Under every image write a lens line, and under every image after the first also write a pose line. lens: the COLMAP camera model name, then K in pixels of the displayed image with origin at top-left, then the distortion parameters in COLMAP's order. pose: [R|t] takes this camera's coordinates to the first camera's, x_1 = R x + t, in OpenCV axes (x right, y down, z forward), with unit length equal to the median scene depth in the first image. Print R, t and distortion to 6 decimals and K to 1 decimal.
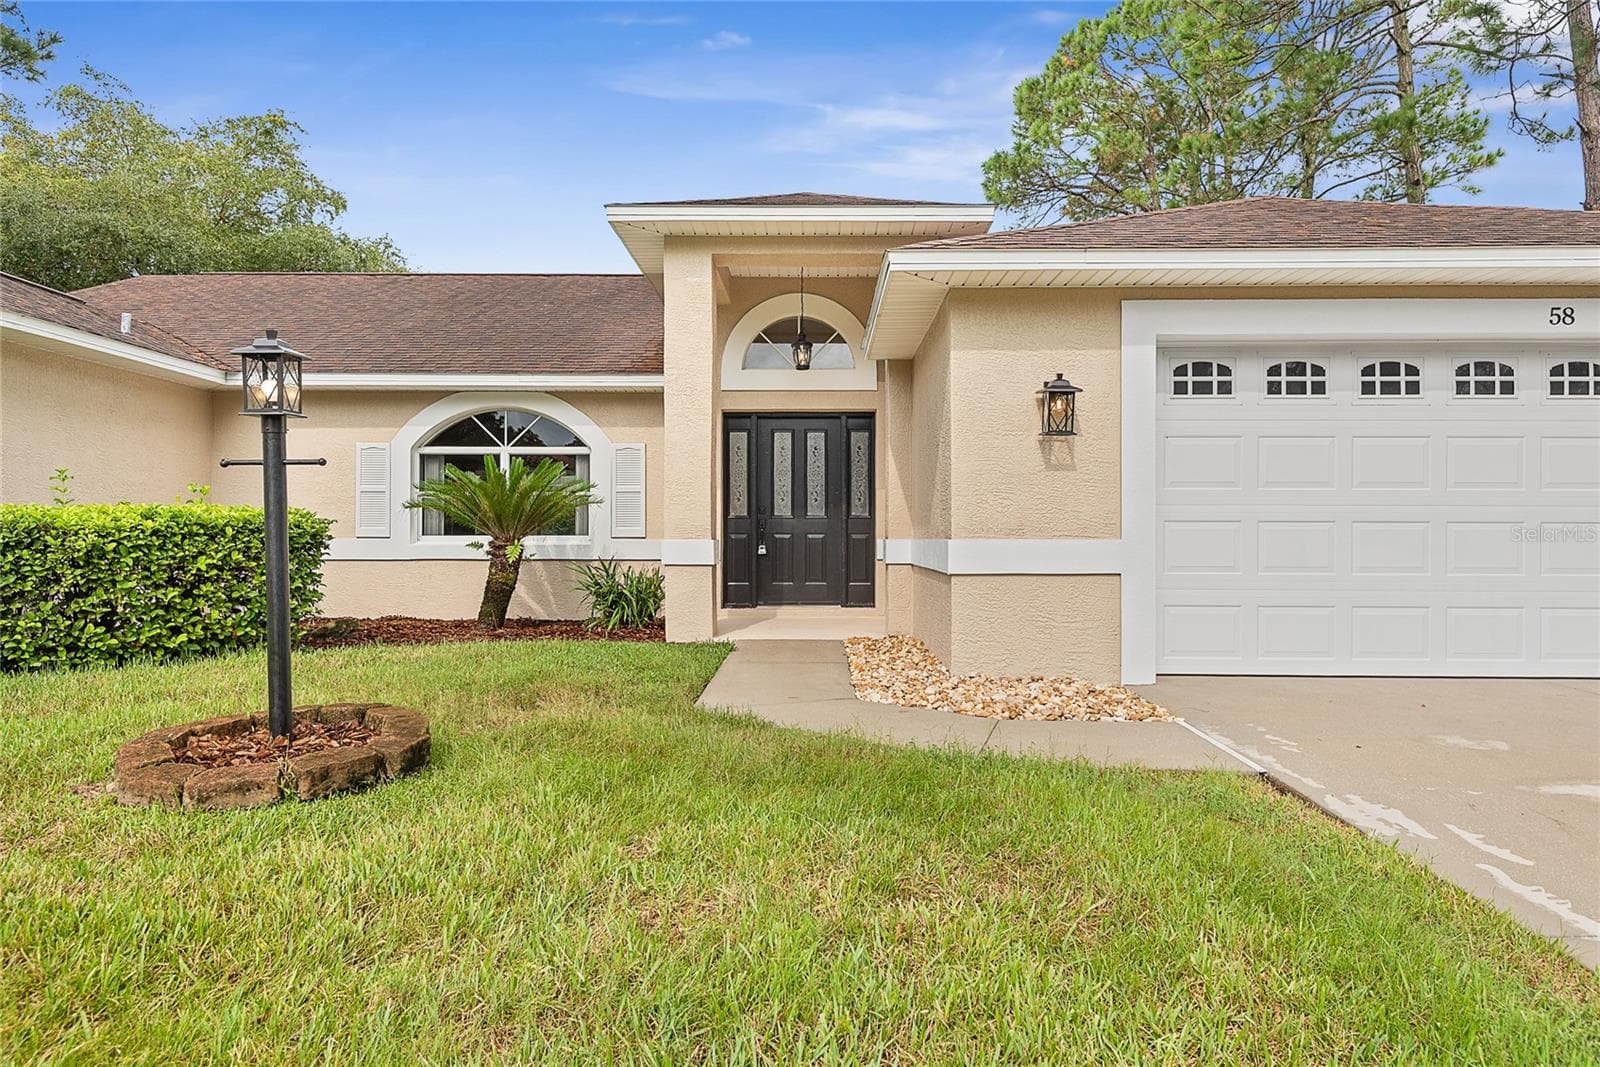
lens RADIAL K [[985.5, 0, 807.8], [0, 985.5, 525.2], [0, 0, 1]] dist [0.009898, -0.004680]
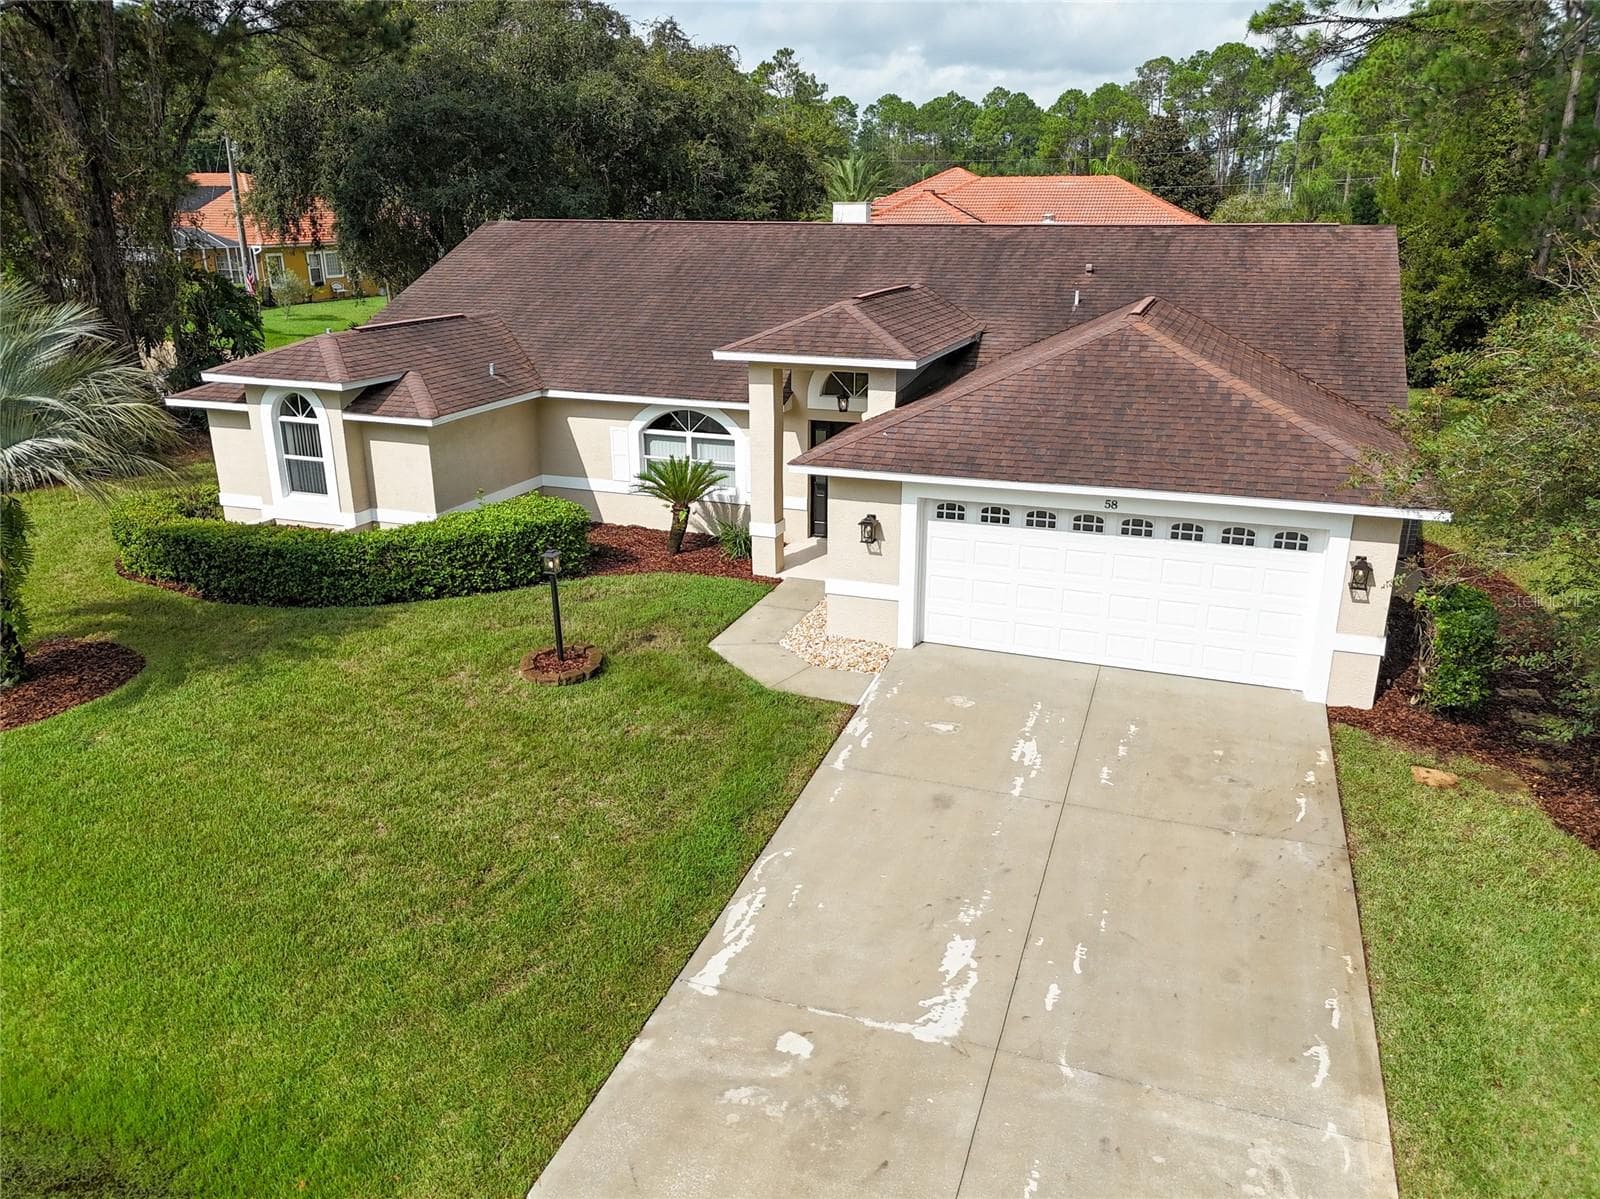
lens RADIAL K [[1173.2, 0, 801.2], [0, 1173.2, 595.9], [0, 0, 1]] dist [0.058095, -0.046851]
pose [[0.942078, 0.107059, -0.317848, 0.672647], [0.003578, 0.944424, 0.328711, -0.588337], [0.335374, -0.310809, 0.889338, -1.005414]]
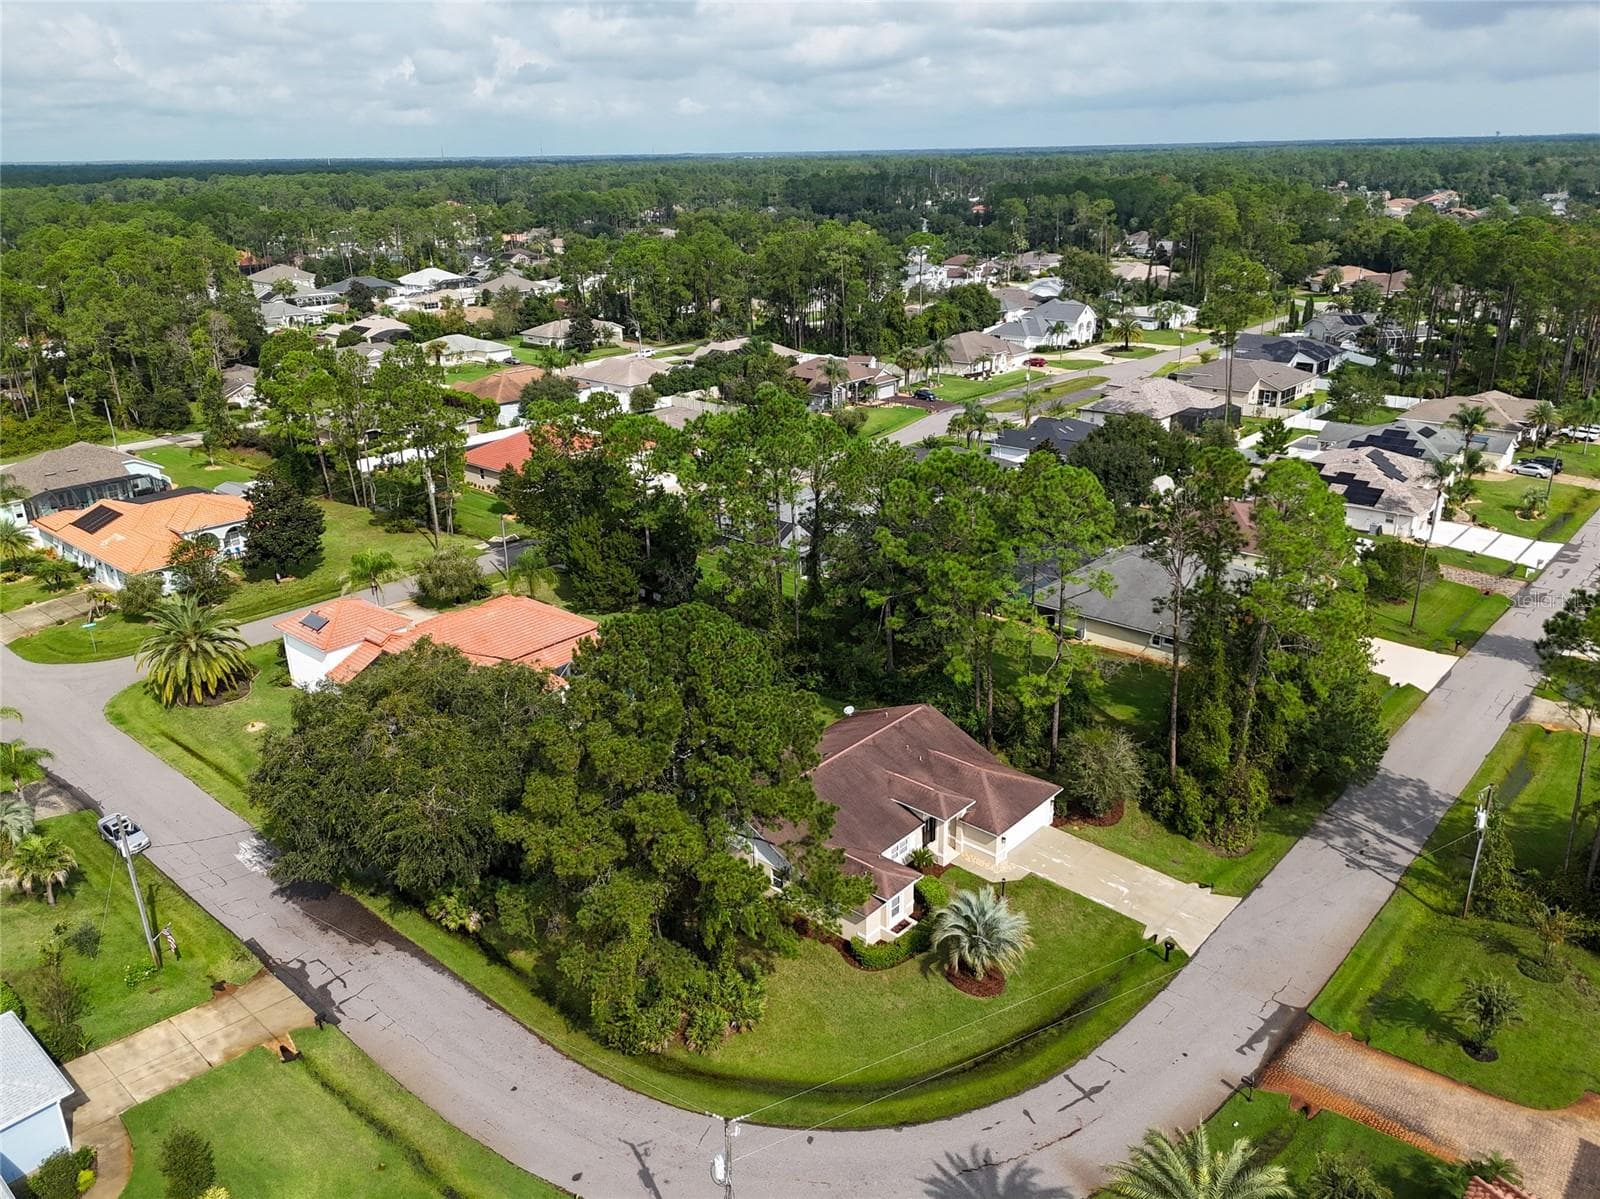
lens RADIAL K [[1193.2, 0, 798.5], [0, 1193.2, 587.6], [0, 0, 1]] dist [0.055888, -0.047859]
pose [[0.658228, -0.266992, 0.703883, -6.493744], [0.004547, 0.936390, 0.350933, -4.896961], [-0.752805, -0.227793, 0.617572, -3.167712]]
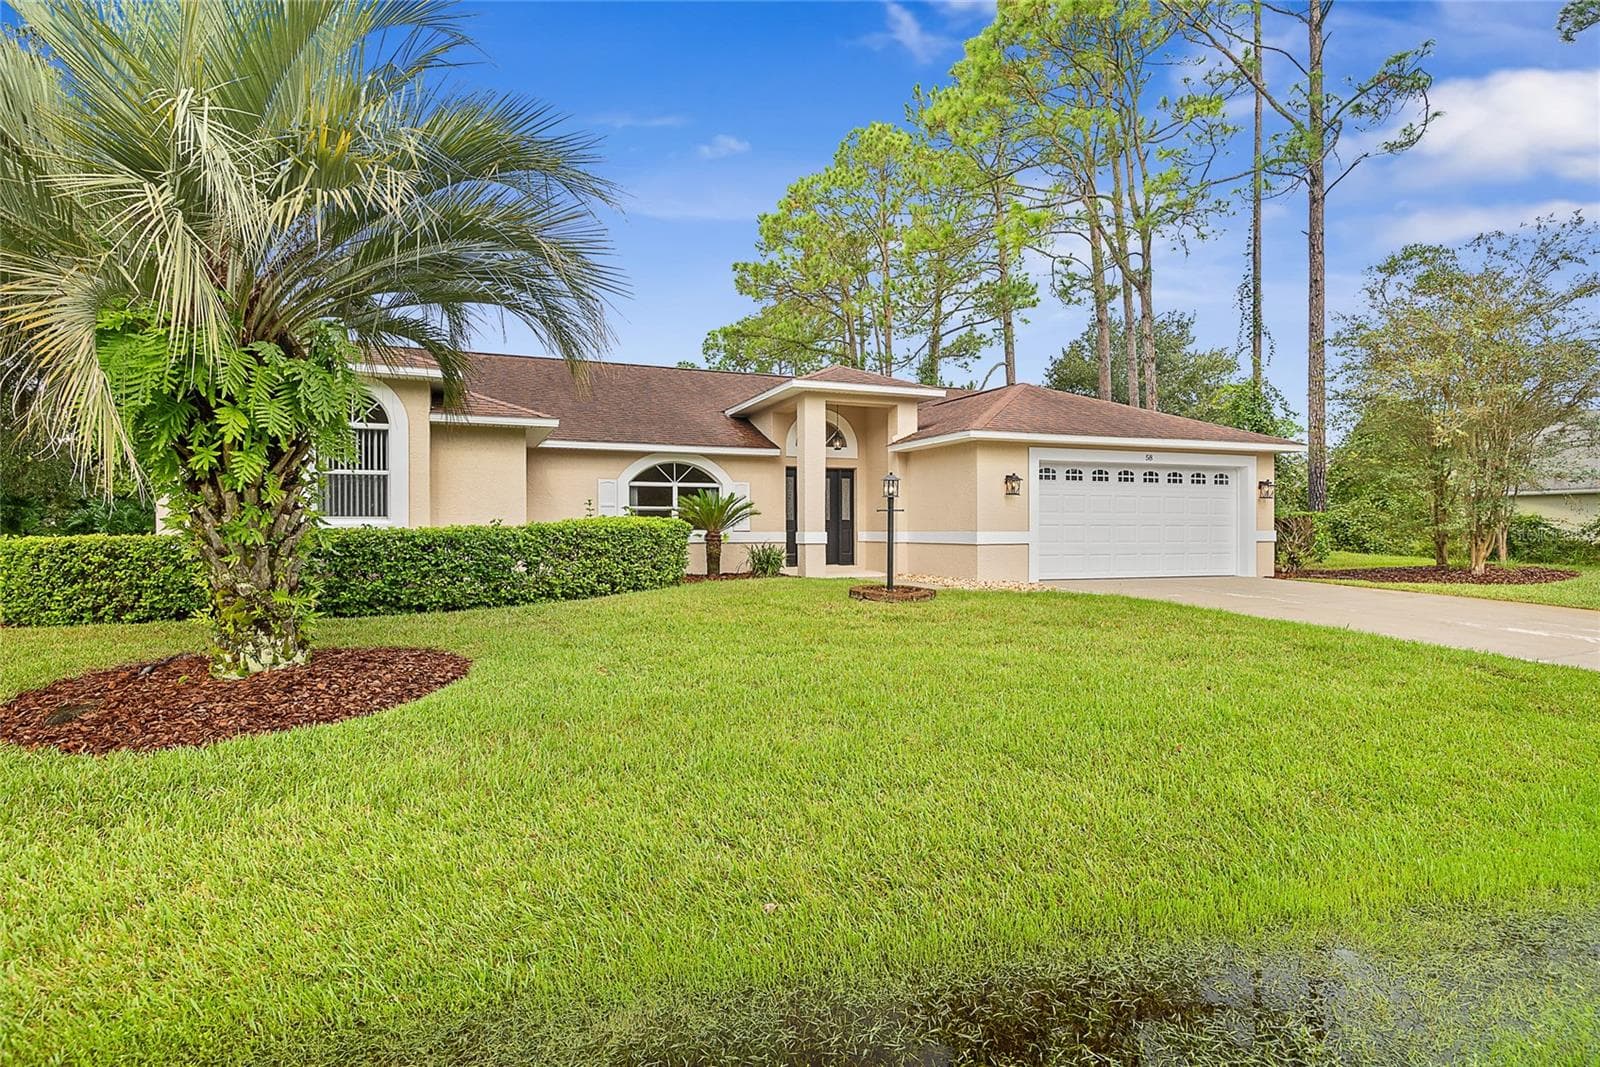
lens RADIAL K [[841.1, 0, 803.8], [0, 841.1, 533.0], [0, 0, 1]] dist [0.019705, -0.002794]
pose [[0.924945, -0.003872, 0.380082, -0.849594], [-0.002540, 0.999863, 0.016369, -0.013851], [-0.380093, -0.016106, 0.924808, -0.703031]]
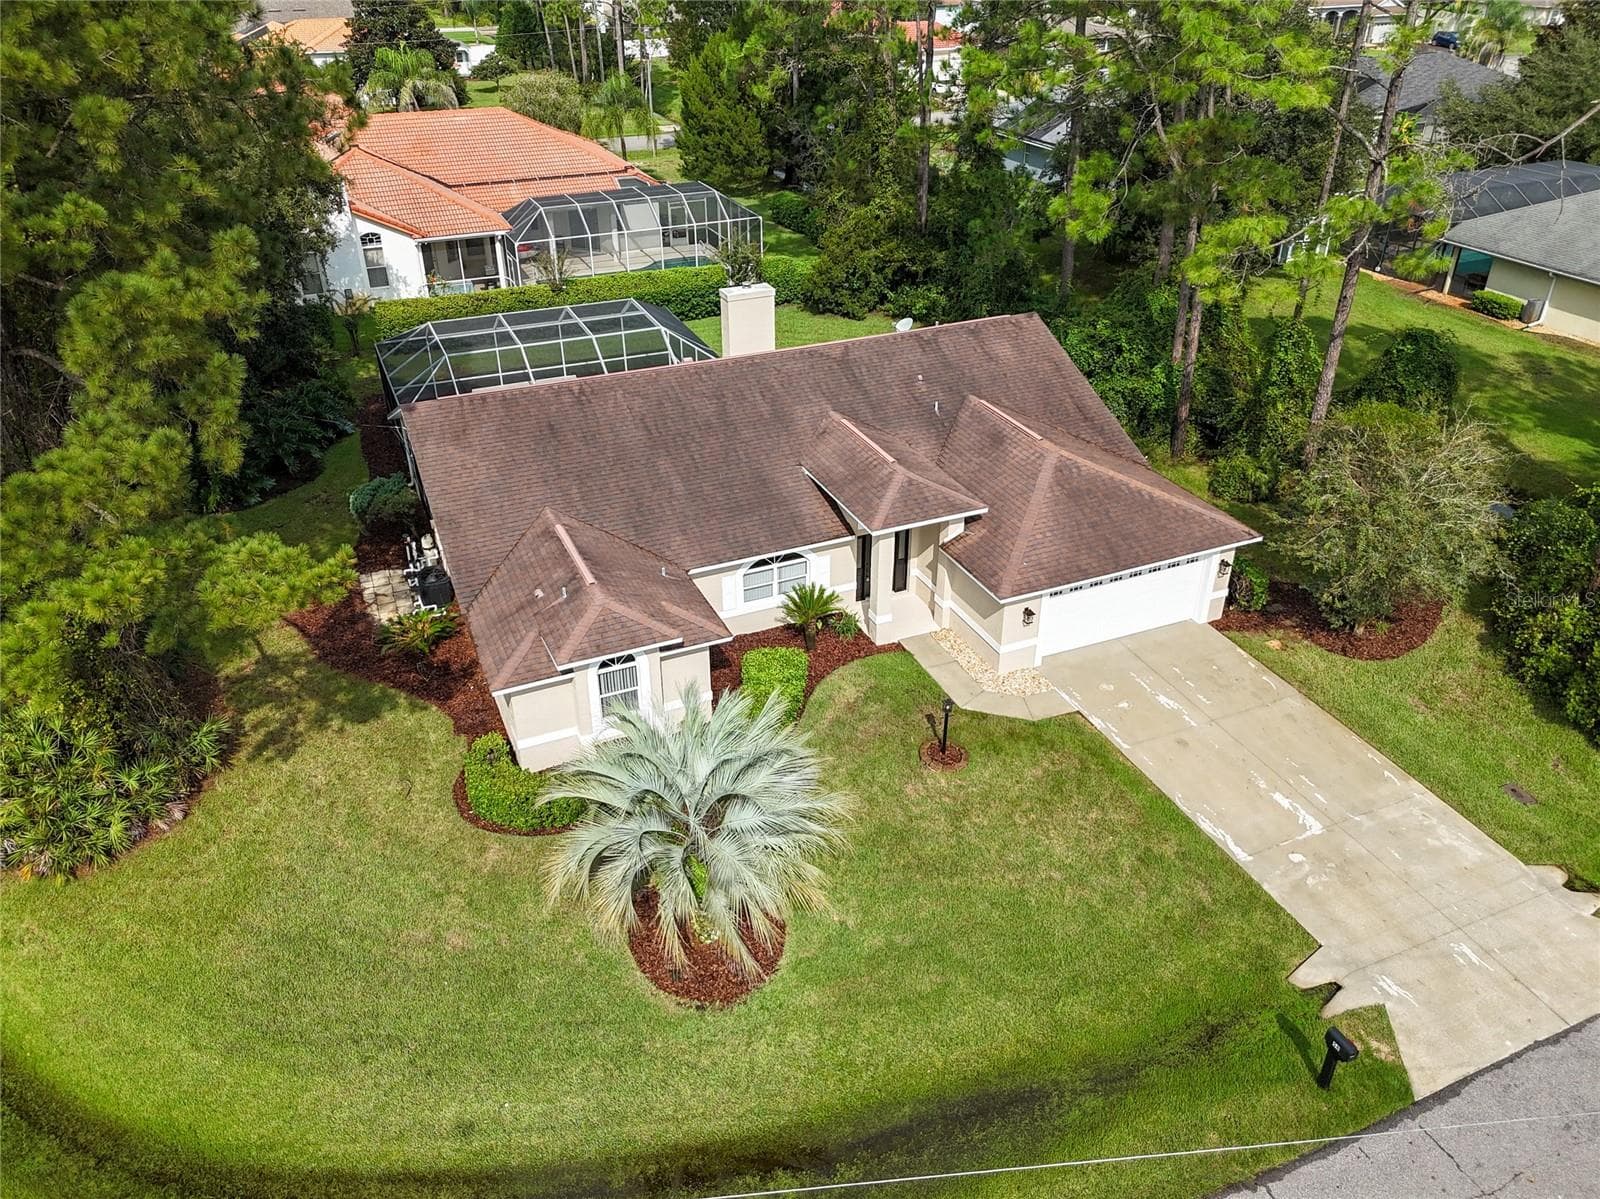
lens RADIAL K [[1173.2, 0, 801.6], [0, 1173.2, 602.9], [0, 0, 1]] dist [0.058095, -0.046851]
pose [[0.912653, -0.211657, 0.349665, -1.577116], [-0.003179, 0.851778, 0.523893, -1.867271], [-0.408723, -0.479244, 0.776705, -1.620416]]
